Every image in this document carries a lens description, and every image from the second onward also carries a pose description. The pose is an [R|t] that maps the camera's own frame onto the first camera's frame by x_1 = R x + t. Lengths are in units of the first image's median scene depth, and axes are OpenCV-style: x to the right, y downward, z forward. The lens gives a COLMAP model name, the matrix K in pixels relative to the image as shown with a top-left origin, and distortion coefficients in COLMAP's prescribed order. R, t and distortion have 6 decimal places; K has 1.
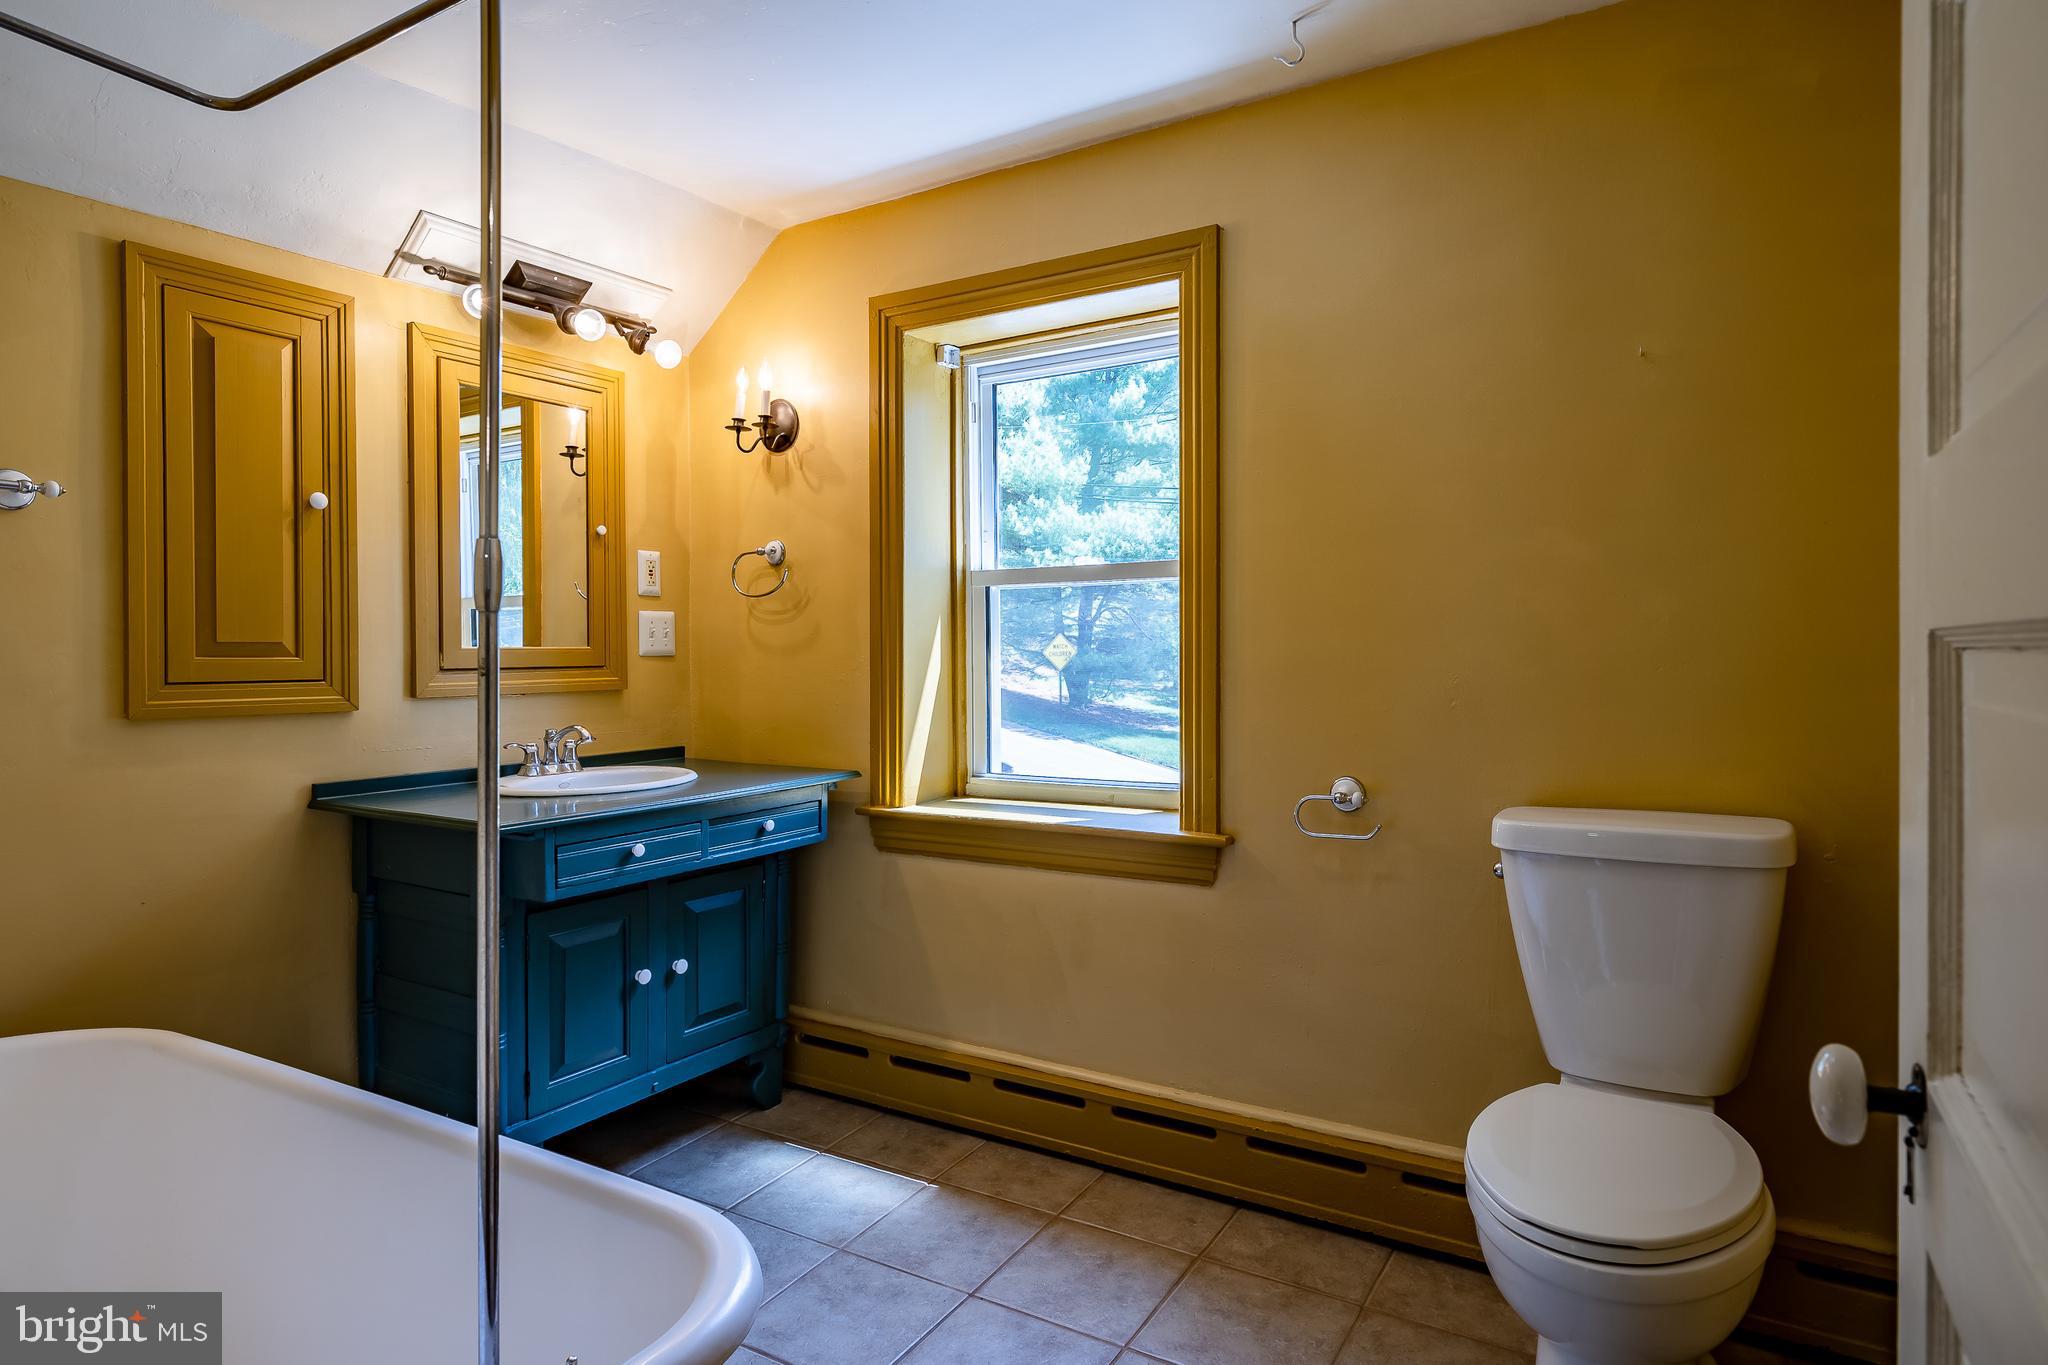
lens RADIAL K [[1136.9, 0, 1013.8], [0, 1136.9, 670.3], [0, 0, 1]] dist [-0.000740, -0.002942]
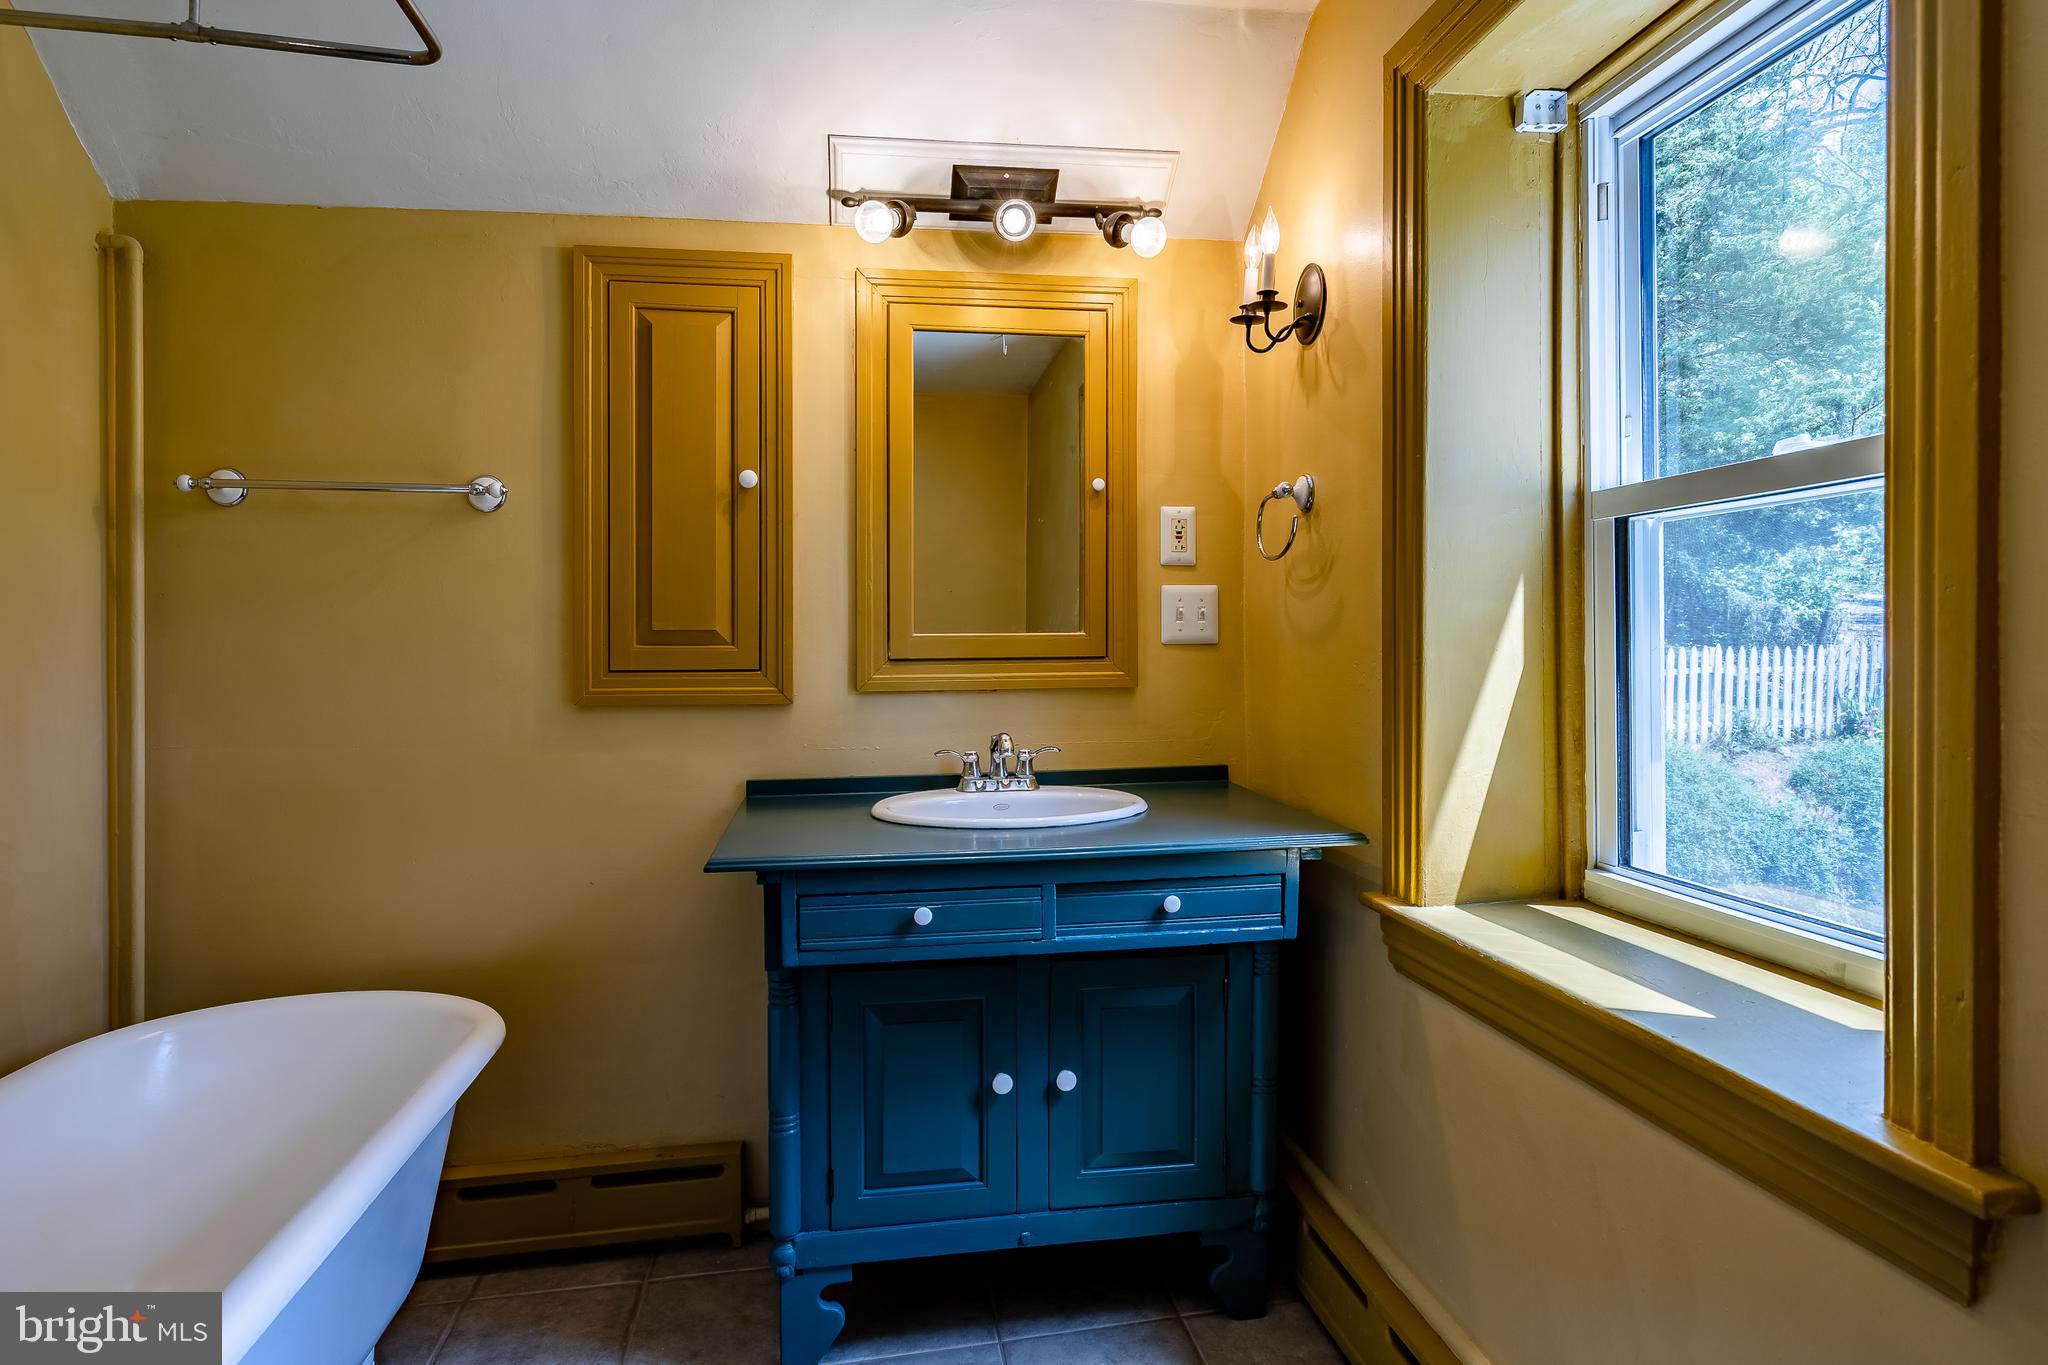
lens RADIAL K [[1136.9, 0, 1036.0], [0, 1136.9, 648.1], [0, 0, 1]] dist [-0.000740, -0.002942]
pose [[0.662097, 0.006791, -0.749387, 0.207958], [-0.009292, 0.999956, 0.000852, -0.010816], [0.749360, 0.006399, 0.662132, 0.466925]]
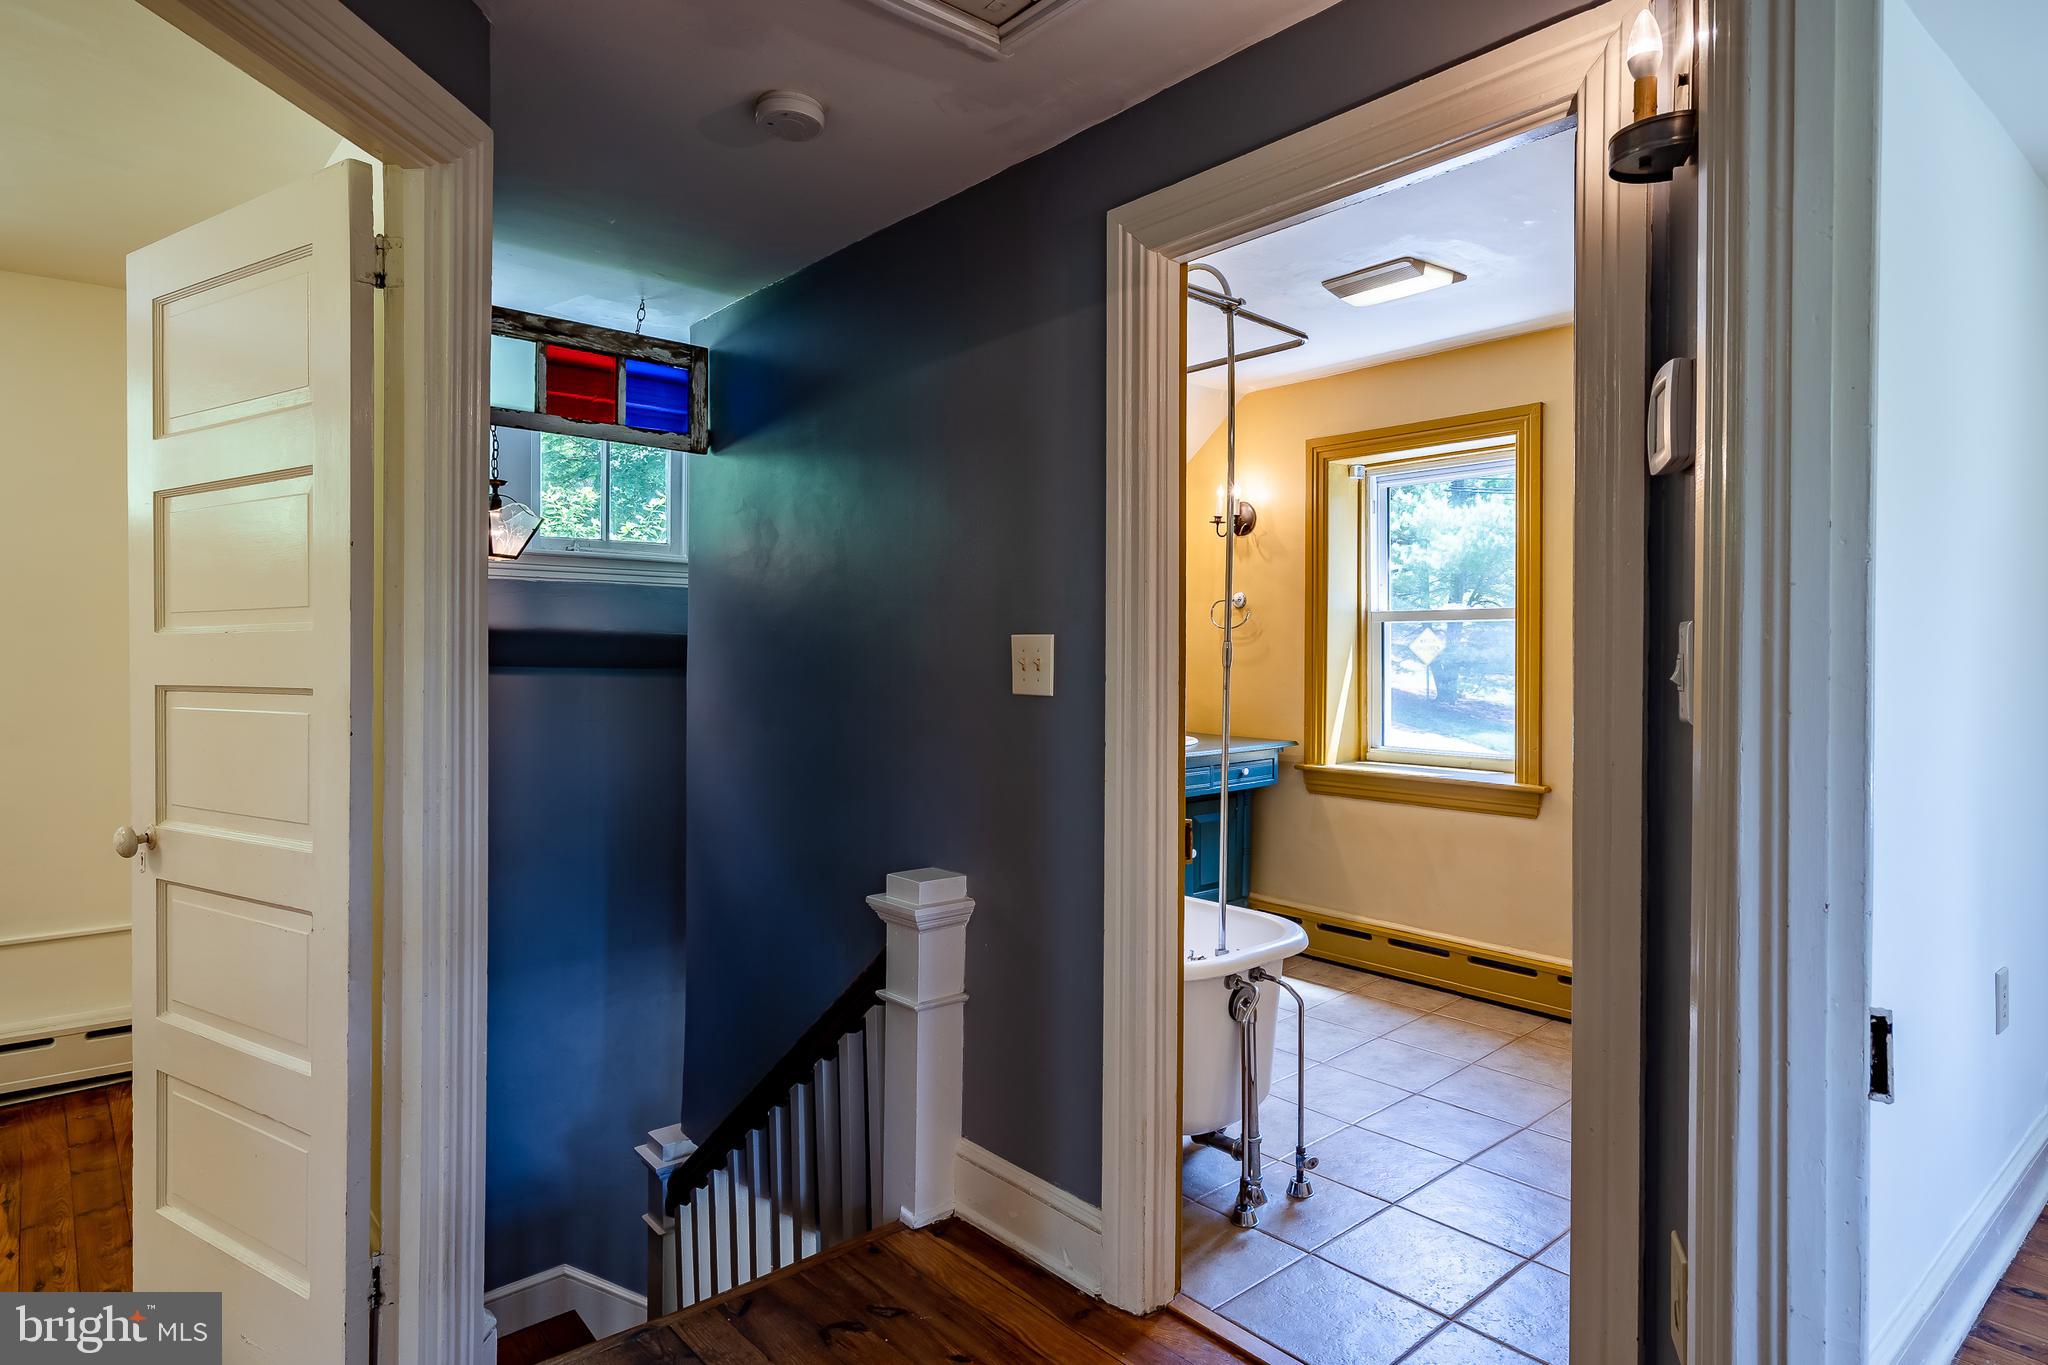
lens RADIAL K [[1136.9, 0, 1012.2], [0, 1136.9, 645.2], [0, 0, 1]] dist [-0.000740, -0.002942]
pose [[0.952658, 0.006308, -0.303978, -0.034906], [-0.010144, 0.999888, -0.011042, -0.022977], [0.303874, 0.013603, 0.952615, -0.622986]]
